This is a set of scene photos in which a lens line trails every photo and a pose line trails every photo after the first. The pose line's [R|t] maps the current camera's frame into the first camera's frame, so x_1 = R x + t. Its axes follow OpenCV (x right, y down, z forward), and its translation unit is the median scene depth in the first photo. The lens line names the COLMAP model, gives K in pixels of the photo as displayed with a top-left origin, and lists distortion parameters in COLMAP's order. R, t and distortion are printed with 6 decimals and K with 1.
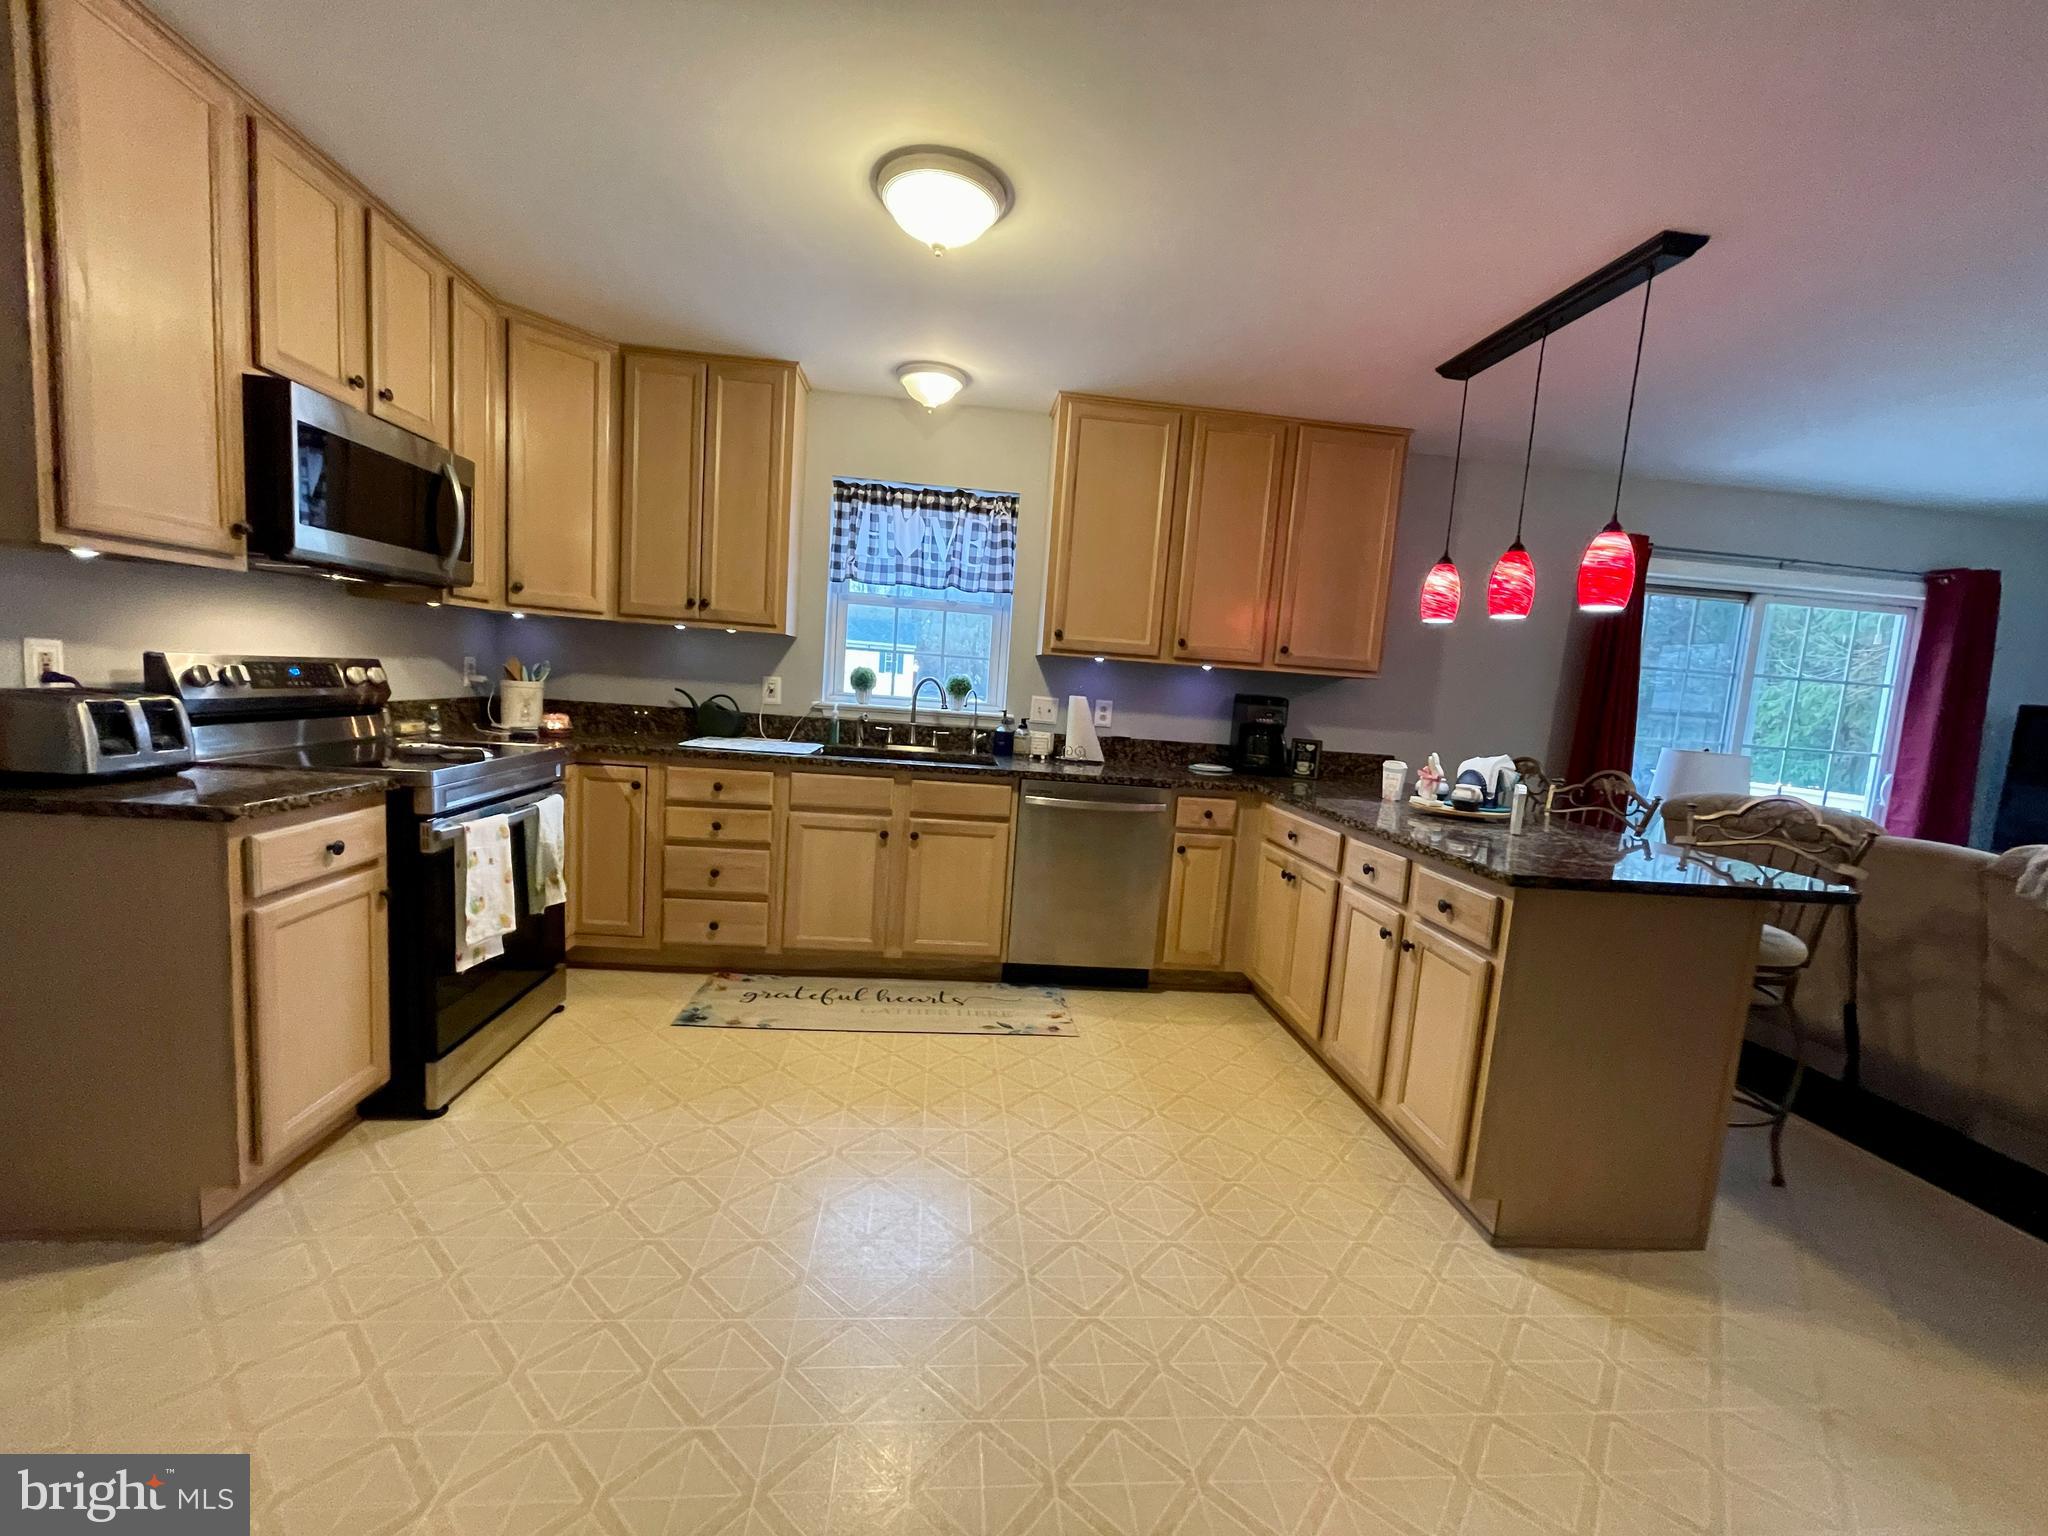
lens RADIAL K [[823.0, 0, 1010.9], [0, 823.0, 769.4], [0, 0, 1]] dist [-0.002229, -0.000729]
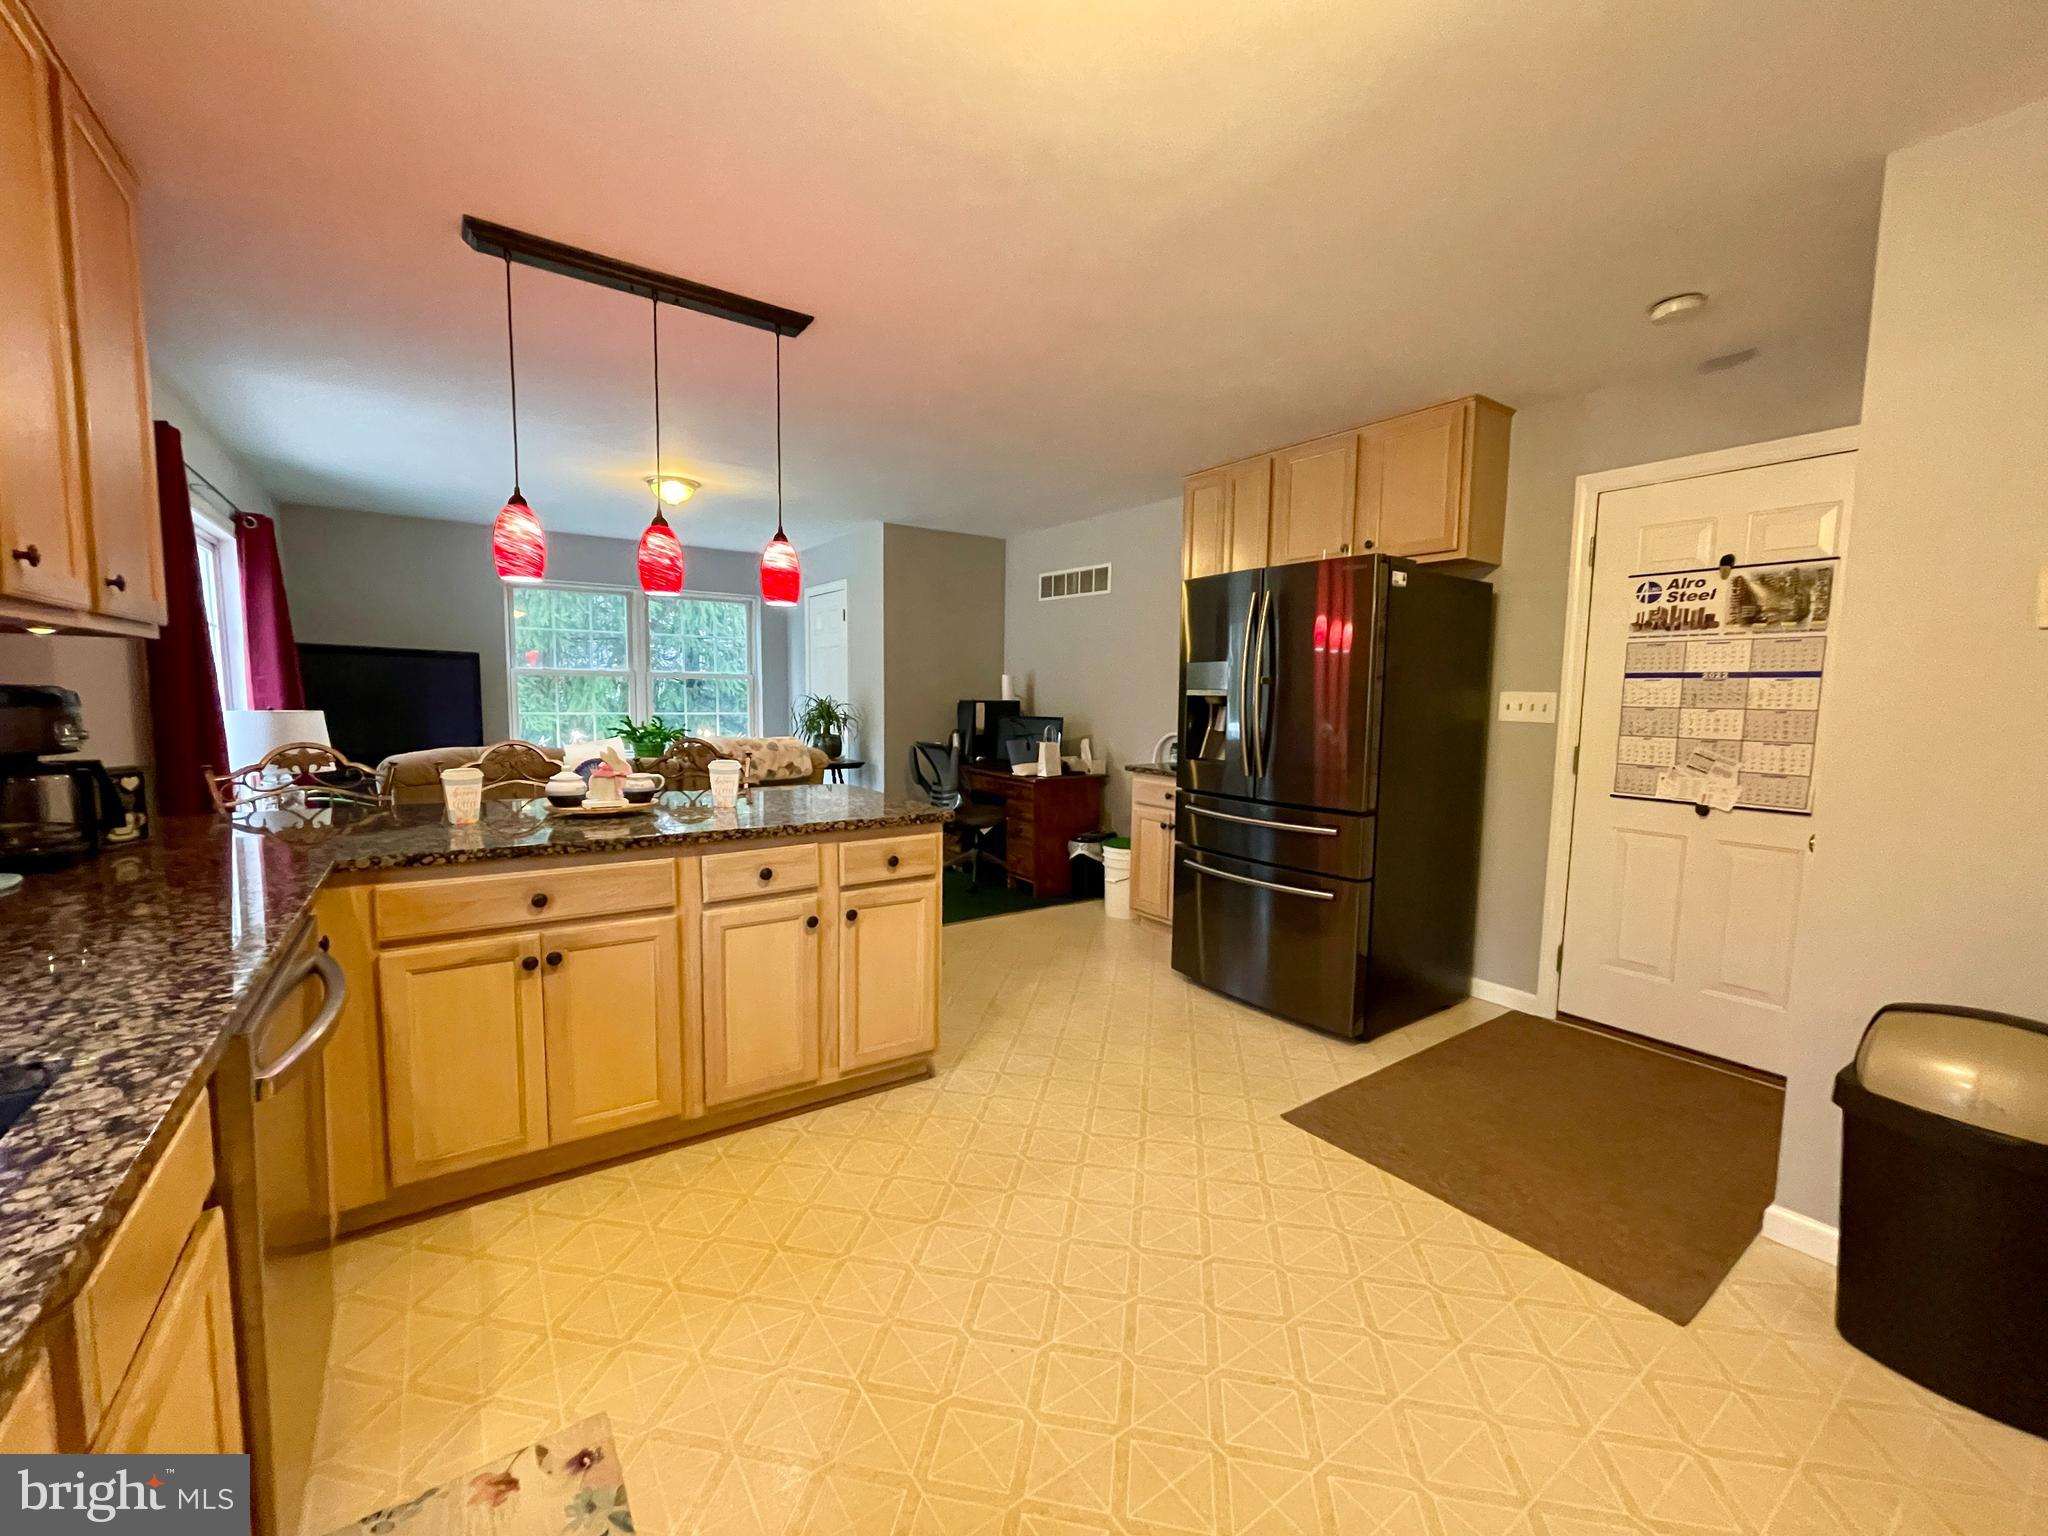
lens RADIAL K [[823.0, 0, 1020.8], [0, 823.0, 773.5], [0, 0, 1]] dist [-0.002229, -0.000729]
pose [[-0.494967, -0.164195, 0.853257, -0.391812], [0.038450, 0.976883, 0.210290, -0.140840], [-0.868061, 0.136895, -0.477211, 0.953604]]
